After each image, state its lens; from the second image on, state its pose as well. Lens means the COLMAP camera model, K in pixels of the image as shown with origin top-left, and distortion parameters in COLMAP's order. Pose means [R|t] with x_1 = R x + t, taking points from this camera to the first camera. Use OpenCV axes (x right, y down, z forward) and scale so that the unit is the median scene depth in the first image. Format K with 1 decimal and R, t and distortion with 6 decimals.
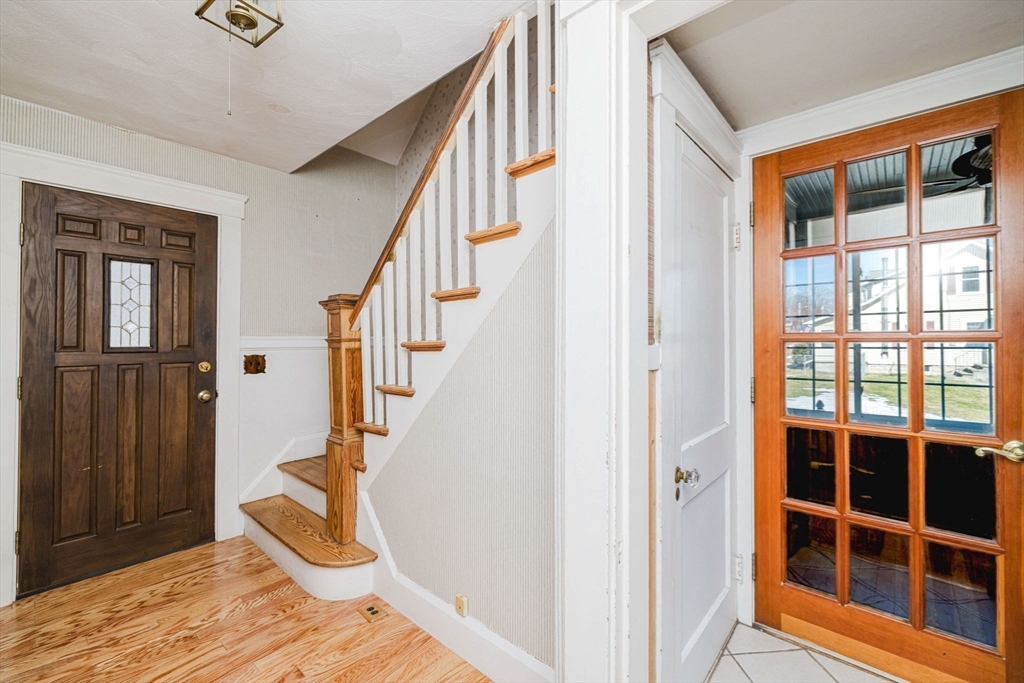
lens RADIAL K [[420.3, 0, 503.2], [0, 420.3, 336.0], [0, 0, 1]] dist [0.001159, 0.000041]
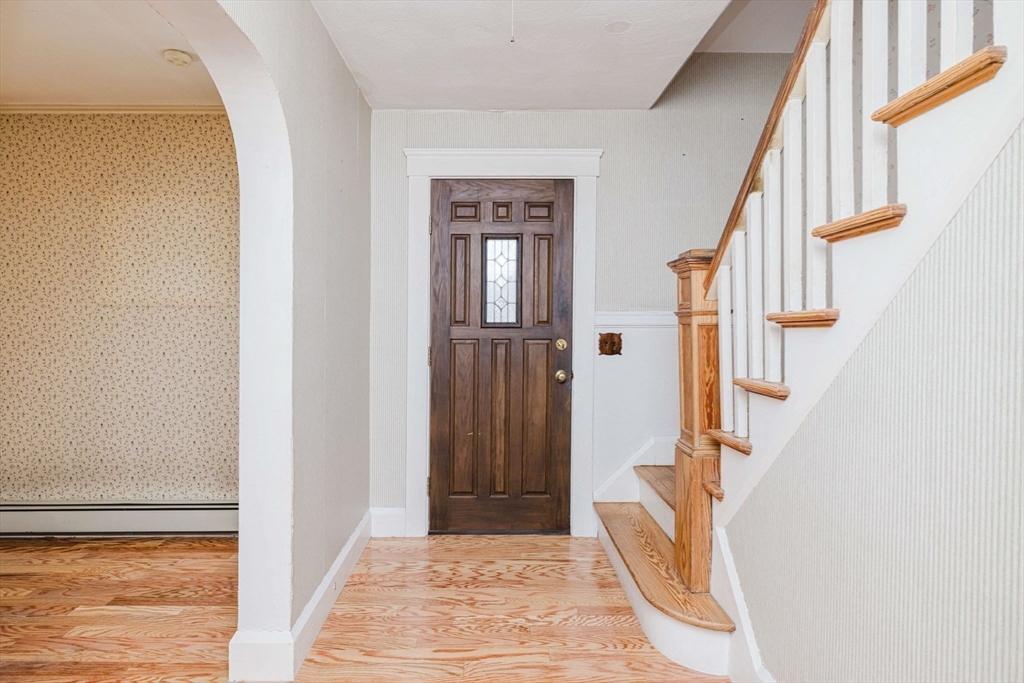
lens RADIAL K [[523.0, 0, 523.6], [0, 523.0, 329.4], [0, 0, 1]] dist [-0.002401, 0.002953]
pose [[0.678518, 0.008132, -0.734539, 0.088565], [0.004942, 0.999866, 0.015633, 0.023985], [0.734567, -0.014237, 0.678387, 0.179164]]
